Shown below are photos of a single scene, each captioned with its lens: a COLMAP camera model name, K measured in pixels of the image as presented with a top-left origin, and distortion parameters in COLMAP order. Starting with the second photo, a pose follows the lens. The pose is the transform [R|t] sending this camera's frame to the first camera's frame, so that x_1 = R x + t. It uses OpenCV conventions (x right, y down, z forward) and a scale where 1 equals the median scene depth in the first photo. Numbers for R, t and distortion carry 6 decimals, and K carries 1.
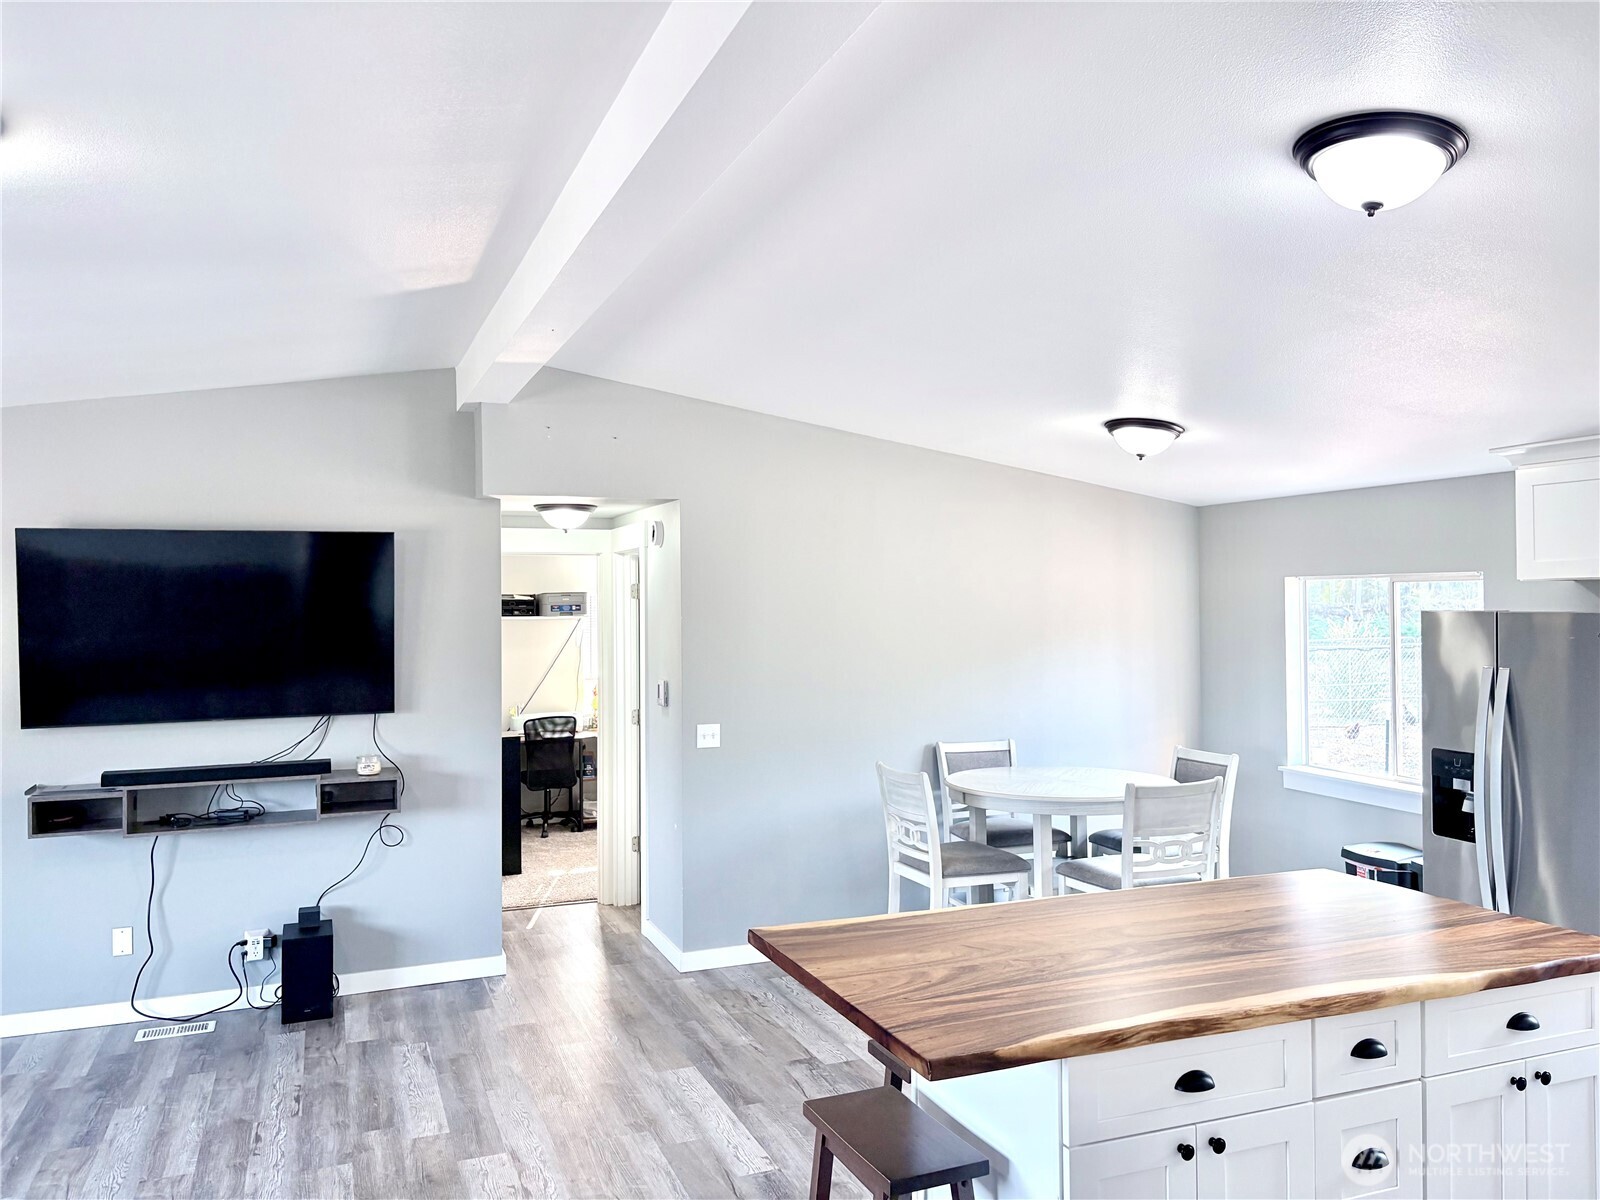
lens RADIAL K [[1214.0, 0, 806.1], [0, 1214.0, 632.3], [0, 0, 1]] dist [0.069727, -0.083930]
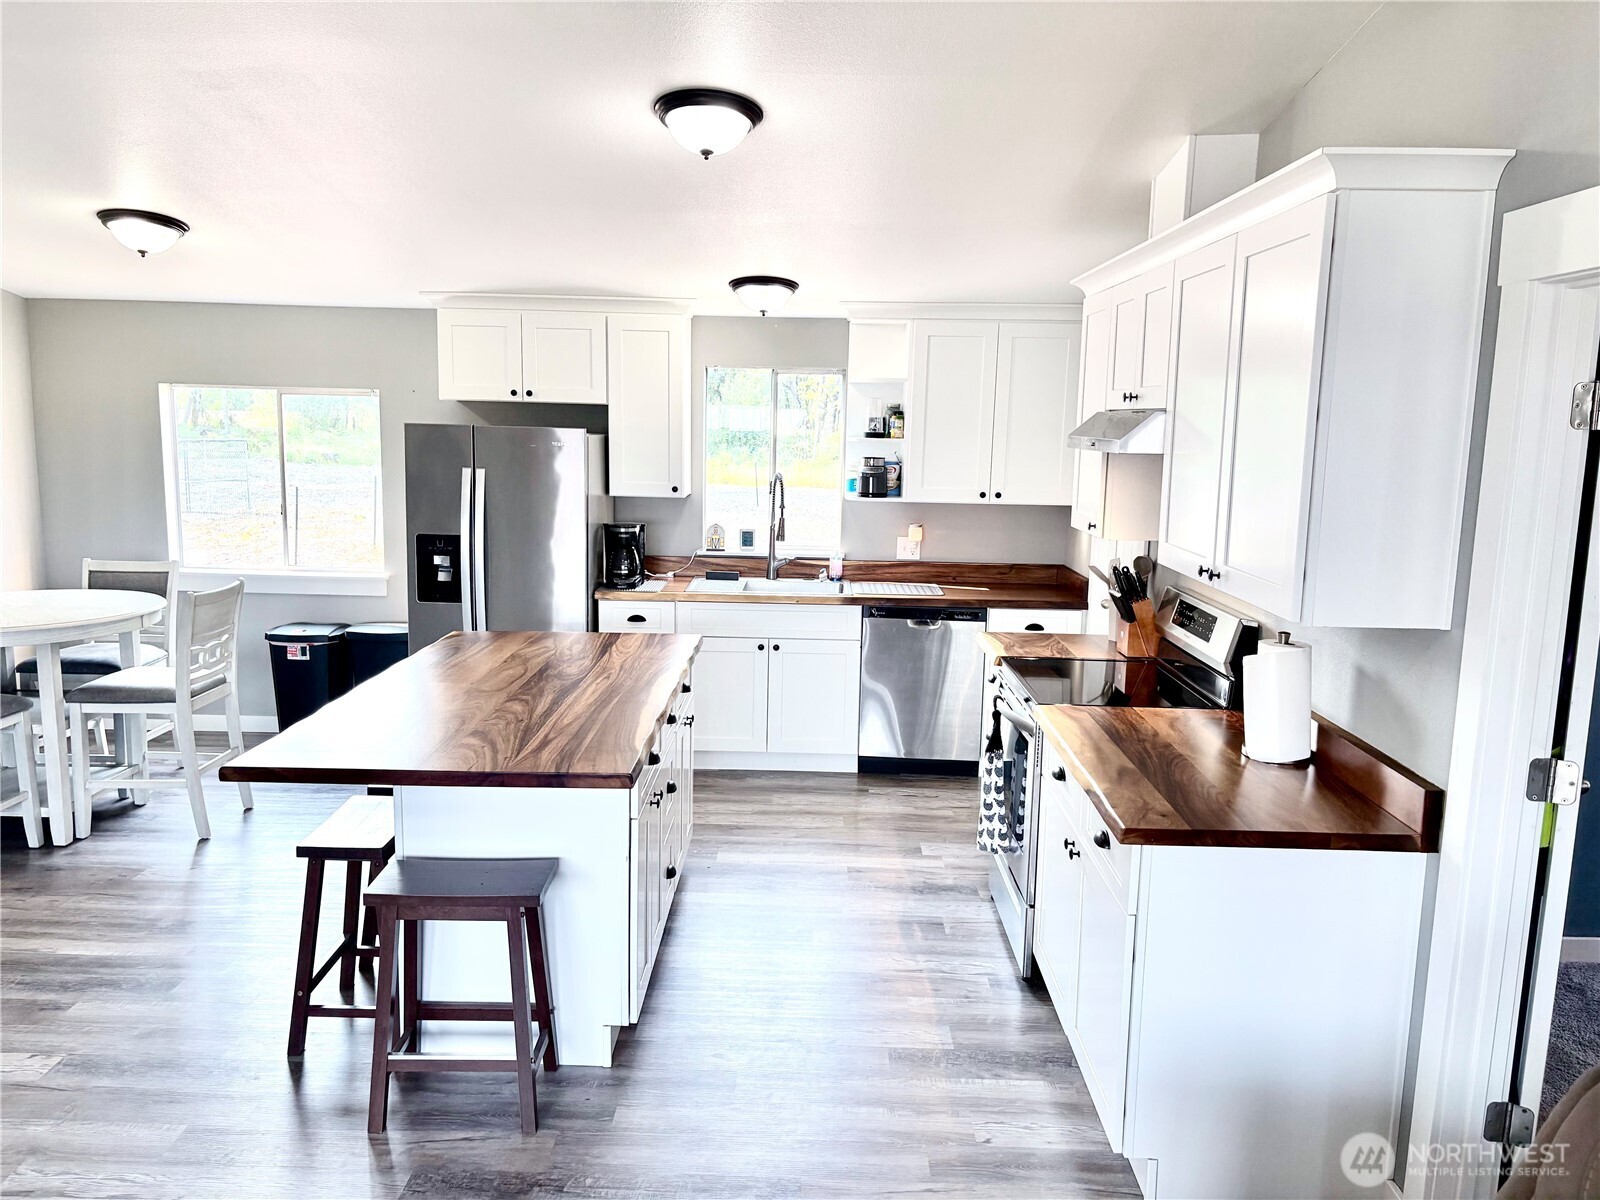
lens RADIAL K [[1214.0, 0, 805.9], [0, 1214.0, 601.6], [0, 0, 1]] dist [0.069727, -0.083930]
pose [[0.393372, -0.127805, 0.910453, -0.453706], [-0.001357, 0.990209, 0.139587, -0.011302], [-0.919378, -0.056145, 0.389347, 0.136844]]
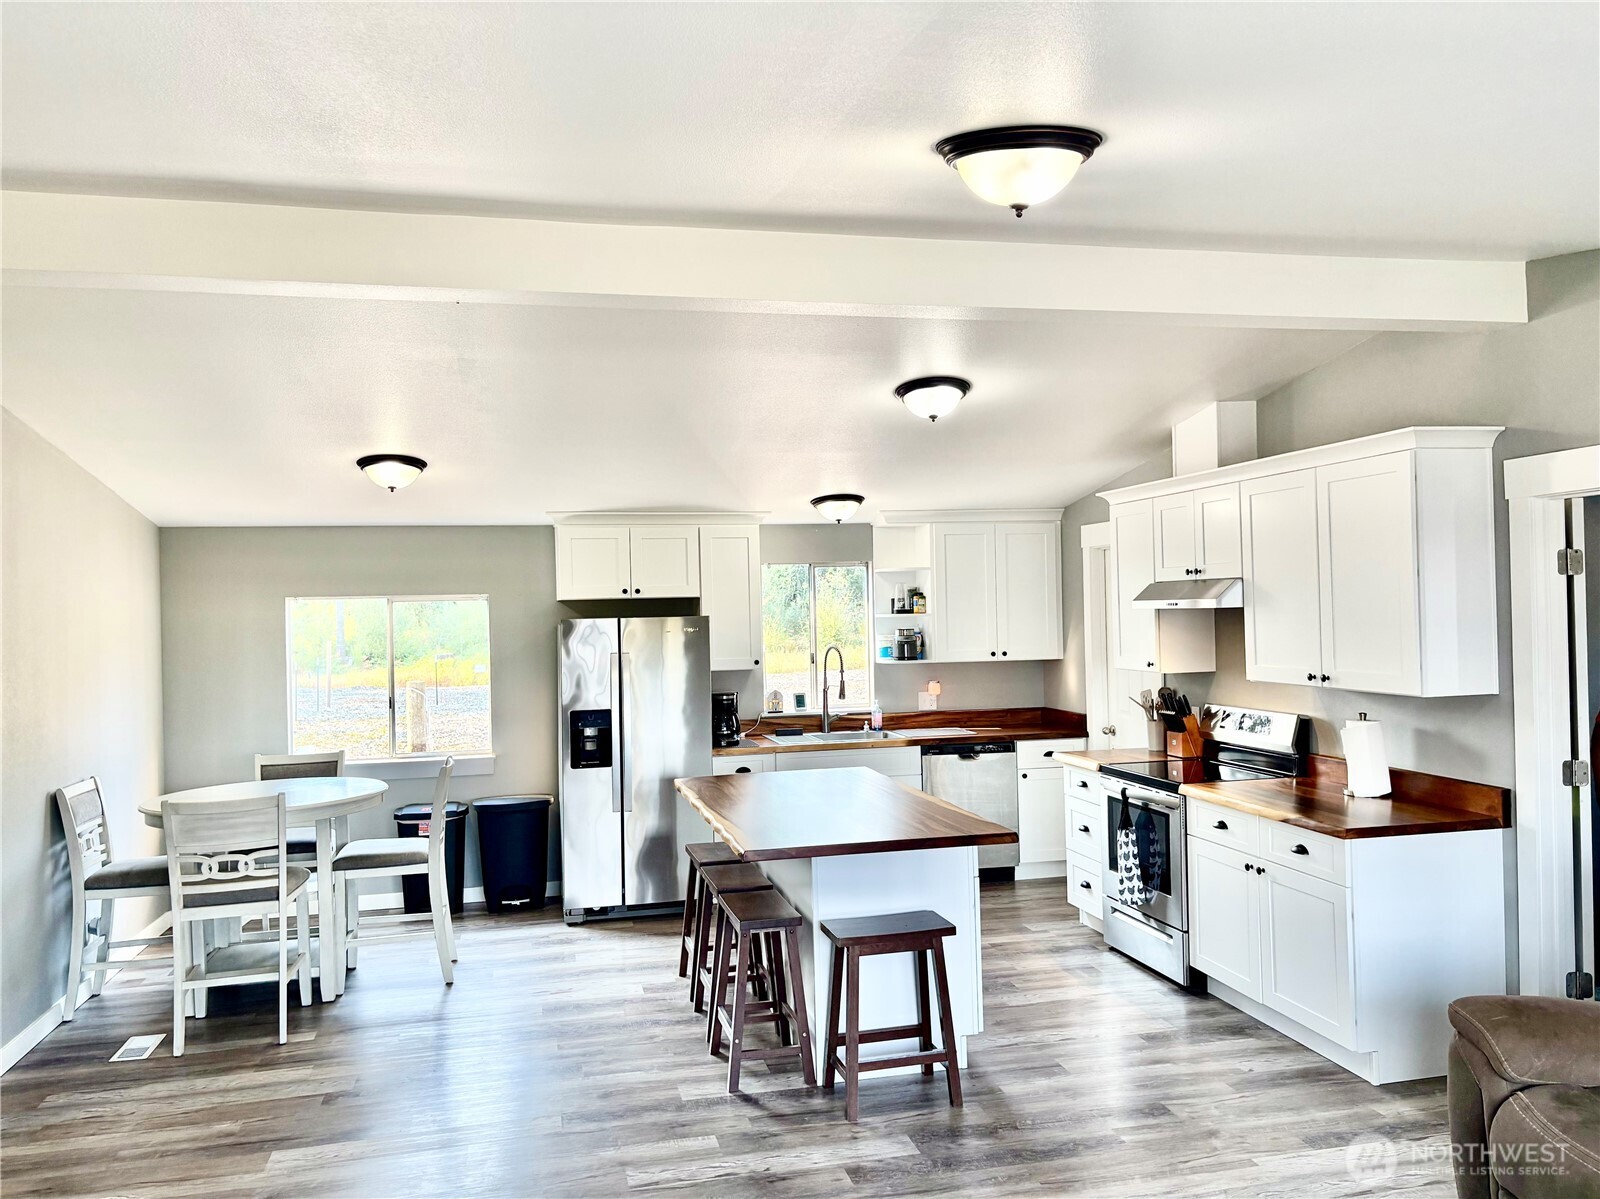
lens RADIAL K [[1214.0, 0, 793.9], [0, 1214.0, 596.2], [0, 0, 1]] dist [0.069727, -0.083930]
pose [[0.168250, 0.008790, 0.985705, -0.849137], [0.046470, 0.998778, -0.016838, -0.006695], [-0.984648, 0.048638, 0.167636, 0.445555]]
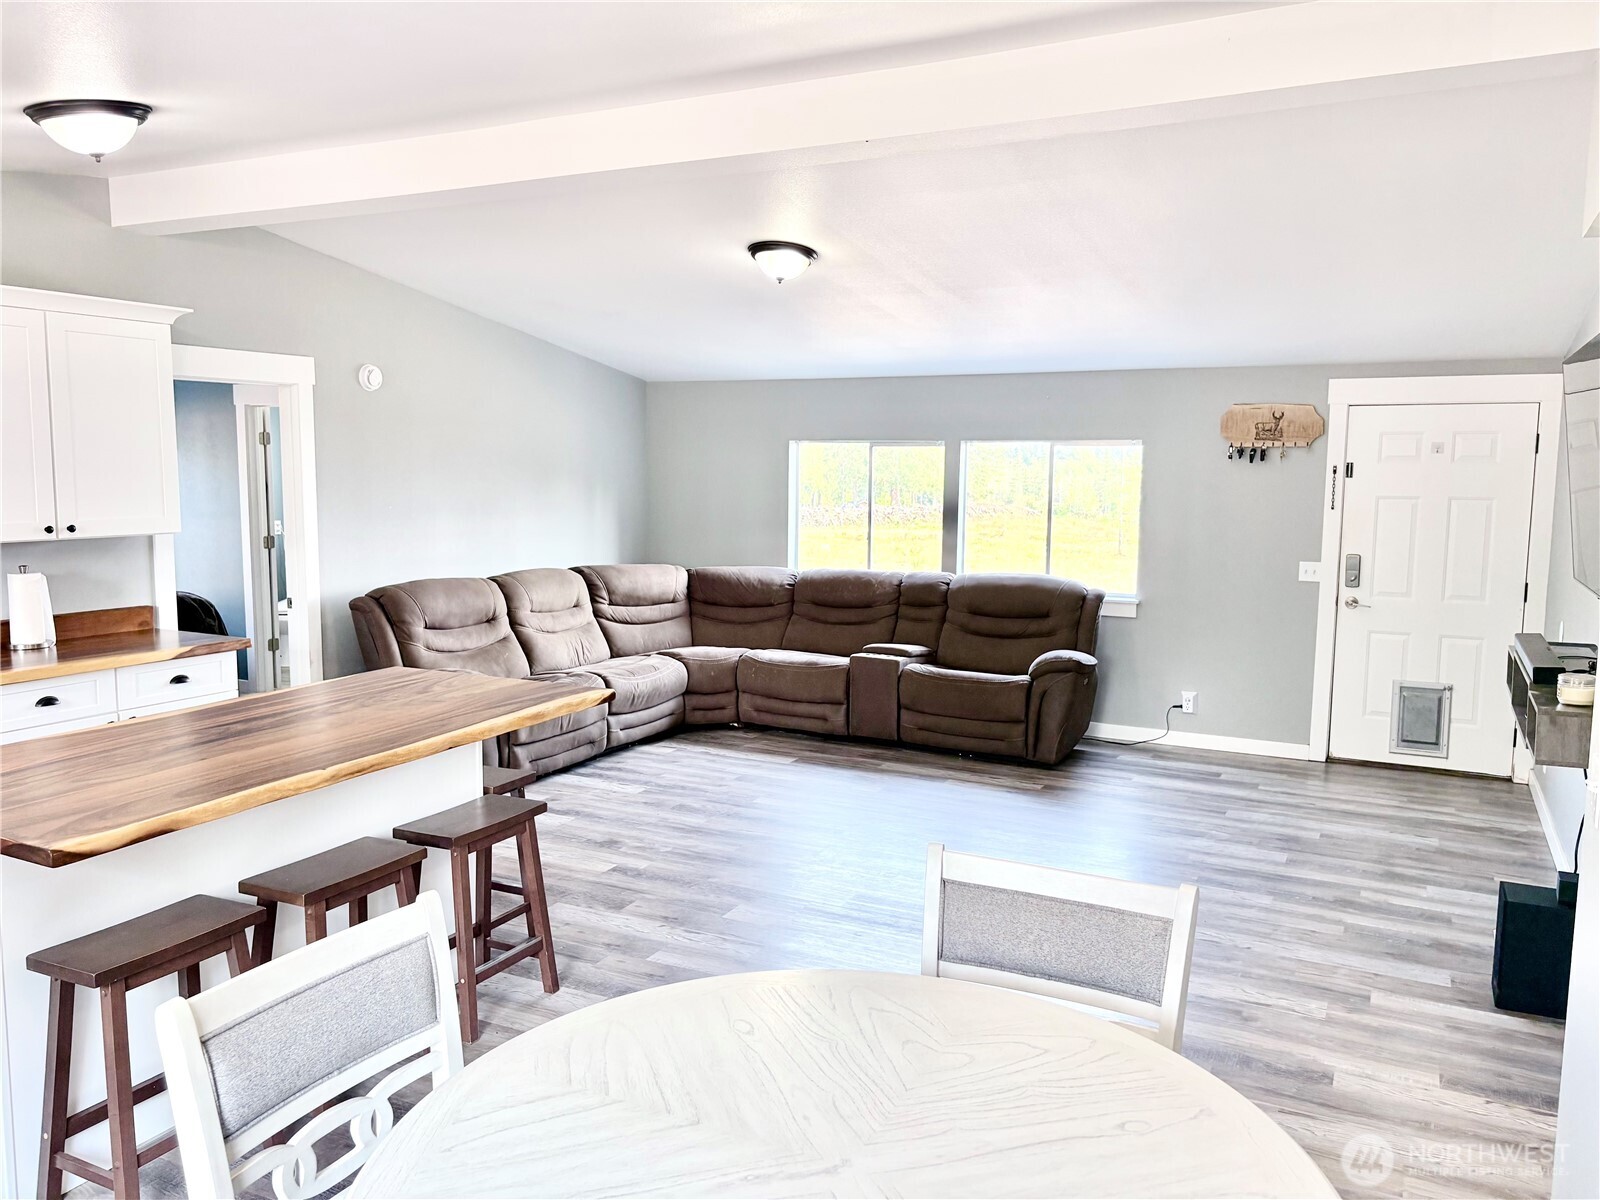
lens RADIAL K [[1214.0, 0, 797.0], [0, 1214.0, 595.0], [0, 0, 1]] dist [0.069727, -0.083930]
pose [[-0.764665, 0.070649, -0.640544, 0.407677], [-0.013346, 0.992023, 0.125348, -0.016878], [0.644290, 0.104398, -0.757622, 1.338288]]
